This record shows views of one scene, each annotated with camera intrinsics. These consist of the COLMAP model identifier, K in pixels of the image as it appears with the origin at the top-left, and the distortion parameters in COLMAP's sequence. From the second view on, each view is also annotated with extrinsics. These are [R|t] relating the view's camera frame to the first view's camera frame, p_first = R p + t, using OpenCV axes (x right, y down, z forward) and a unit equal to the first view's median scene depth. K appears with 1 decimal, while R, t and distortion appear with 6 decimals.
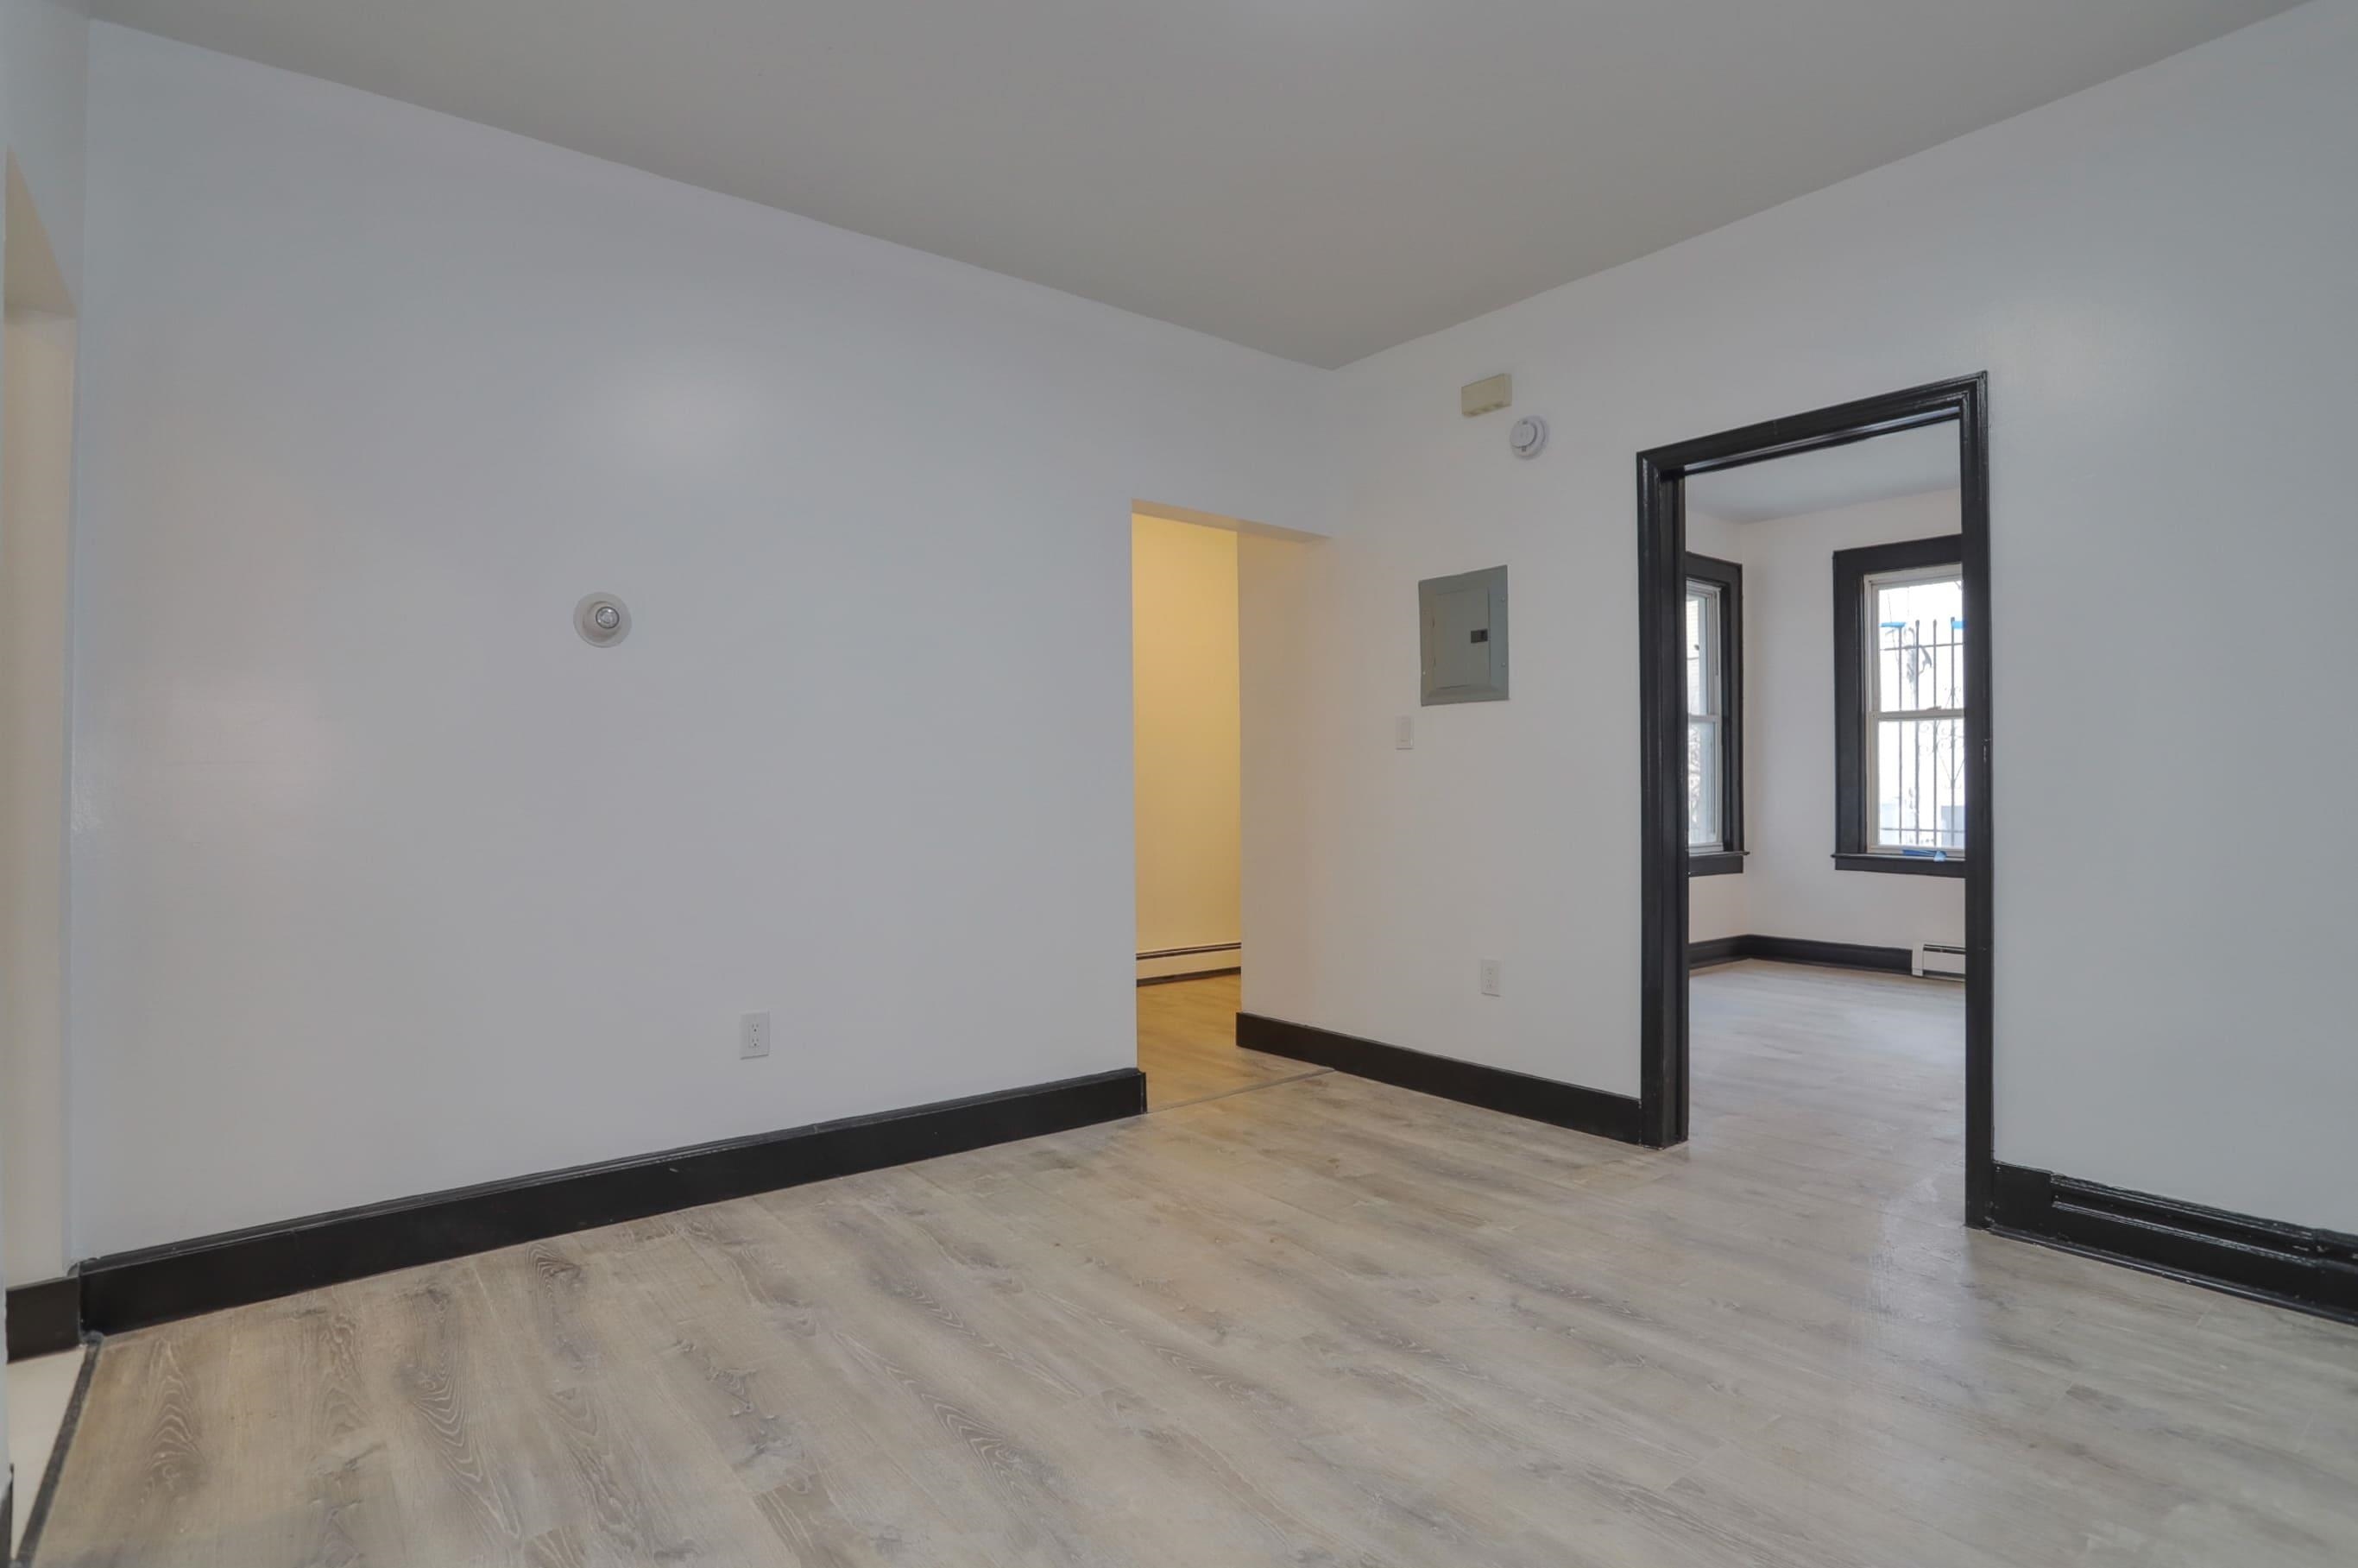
lens RADIAL K [[1150.8, 0, 1180.3], [0, 1150.8, 774.8], [0, 0, 1]] dist [-0.017503, 0.001288]
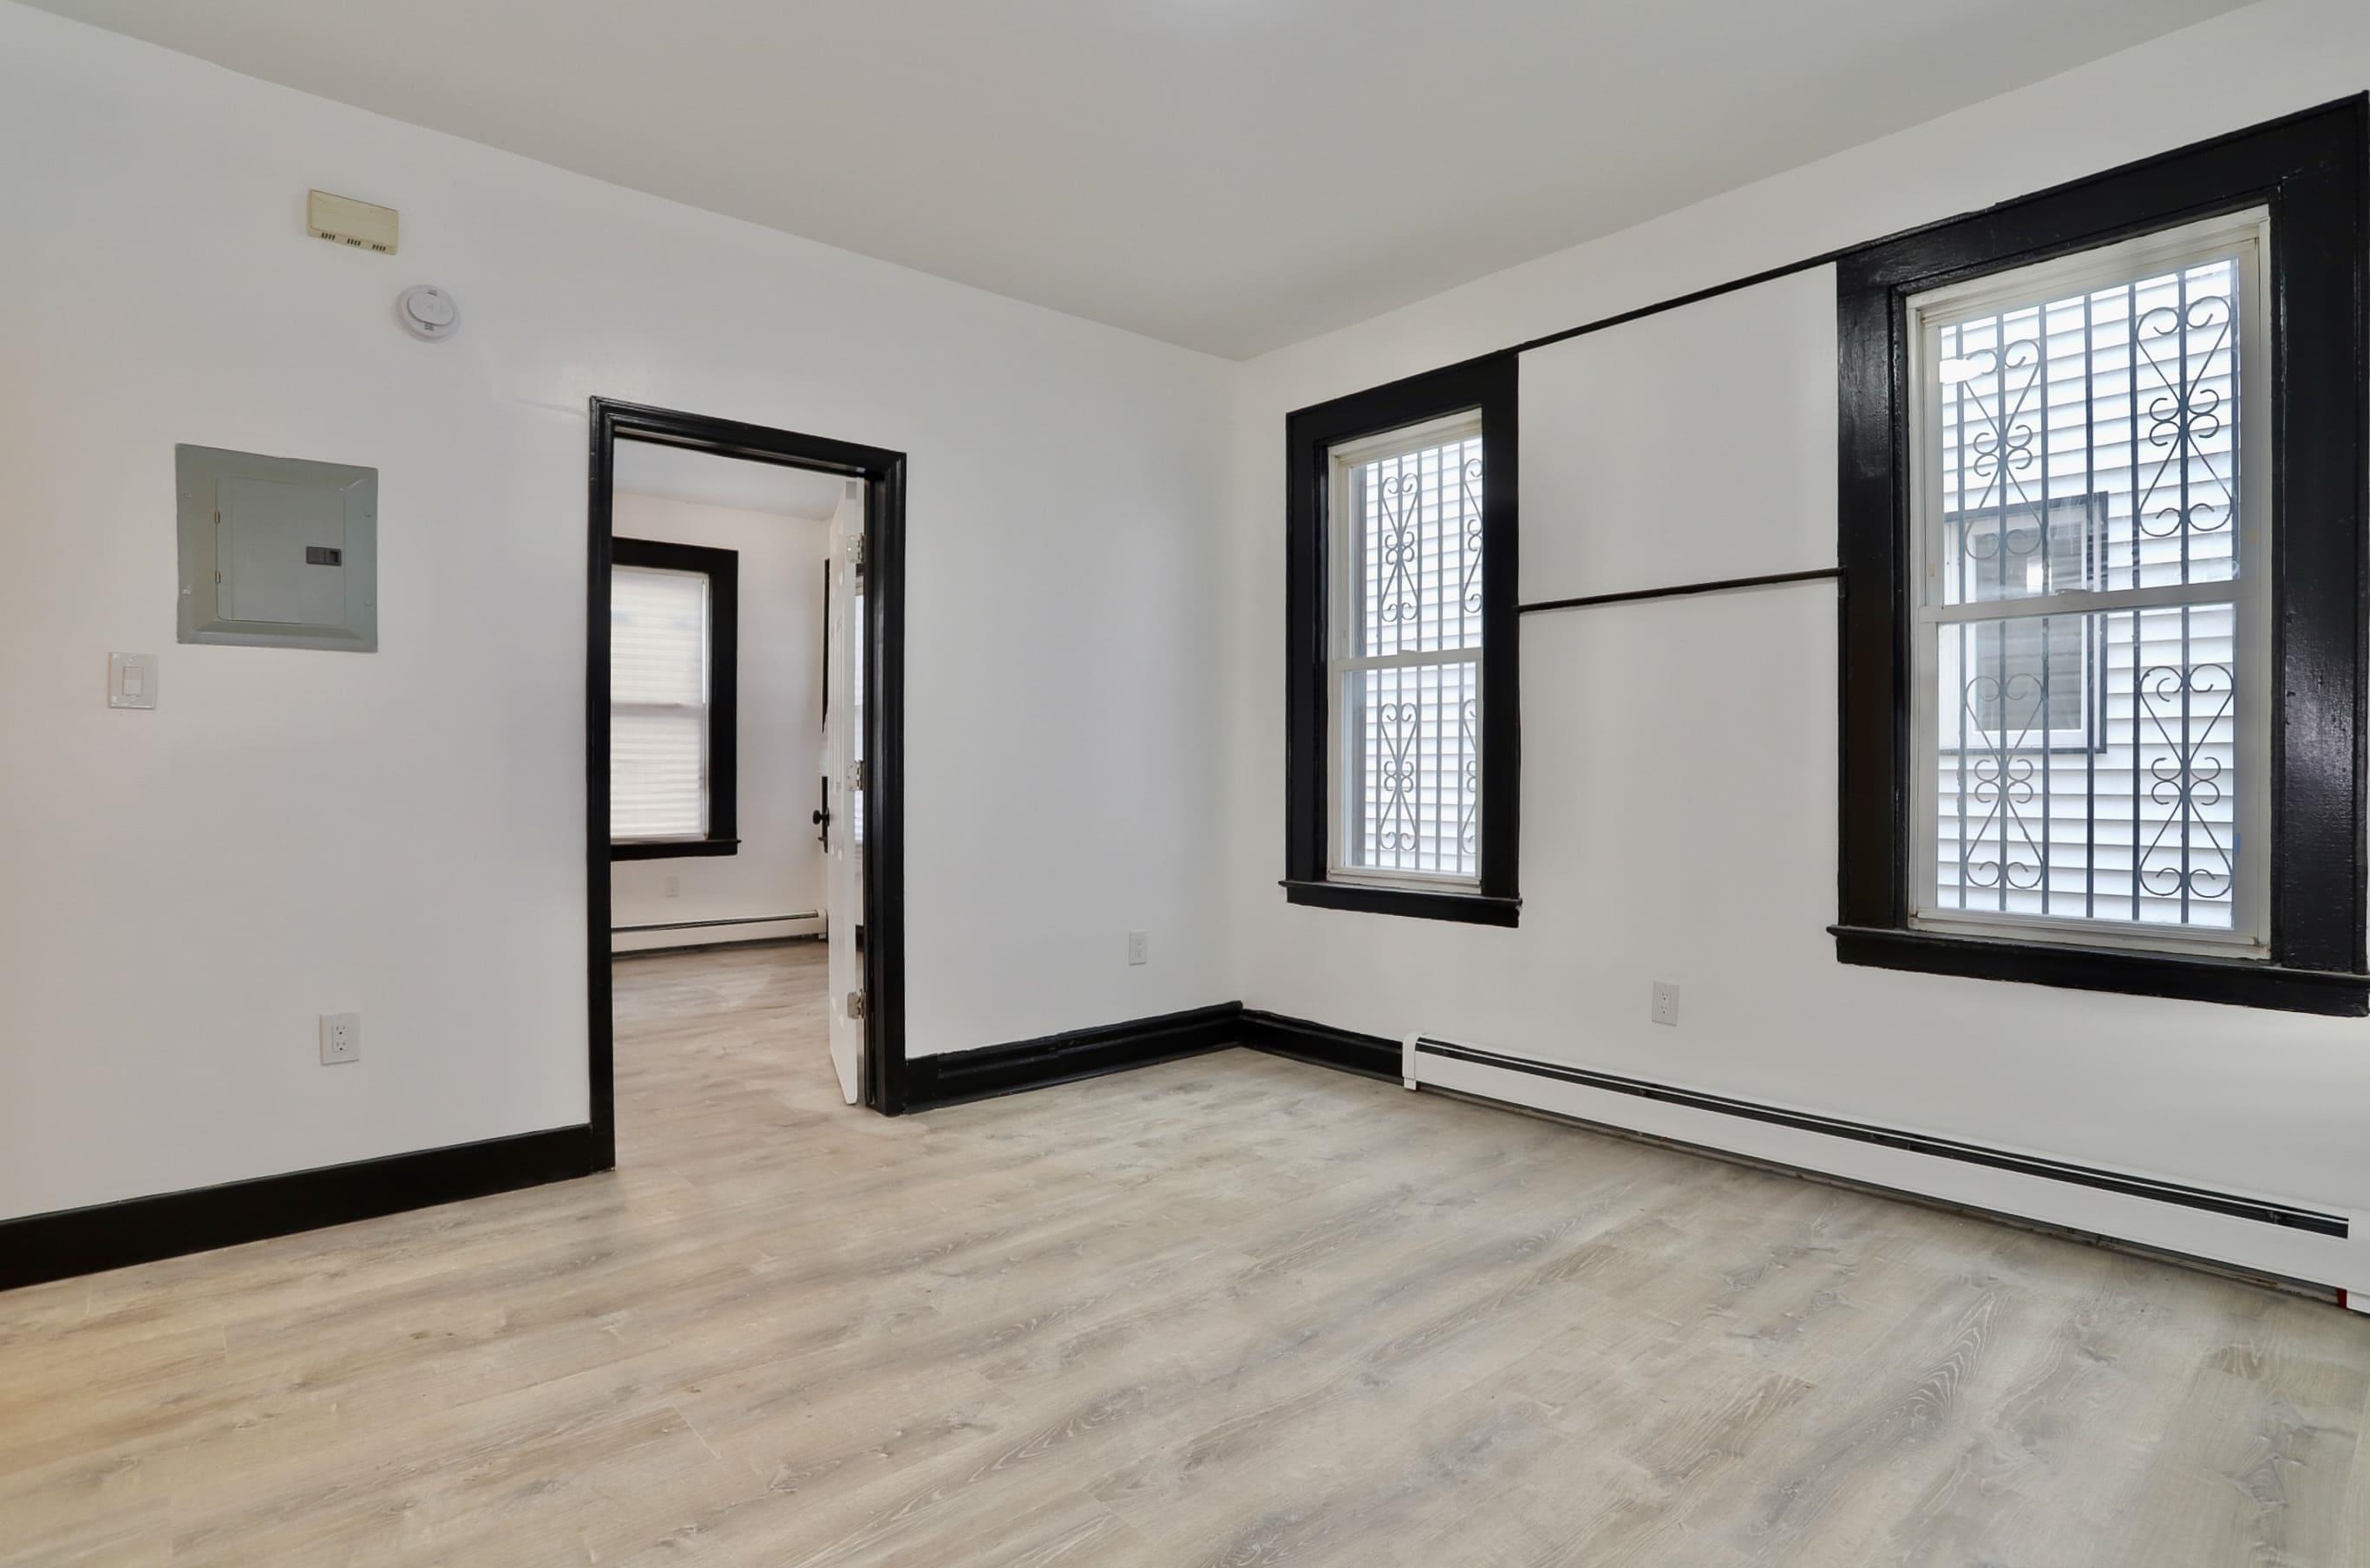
lens RADIAL K [[1187.9, 0, 1212.5], [0, 1187.9, 784.7], [0, 0, 1]] dist [-0.067923, 0.029224]
pose [[-0.034860, 0.000883, 0.999392, -0.619810], [-0.010307, 0.999946, -0.001243, 0.018295], [-0.999339, -0.010344, -0.034849, 0.654909]]
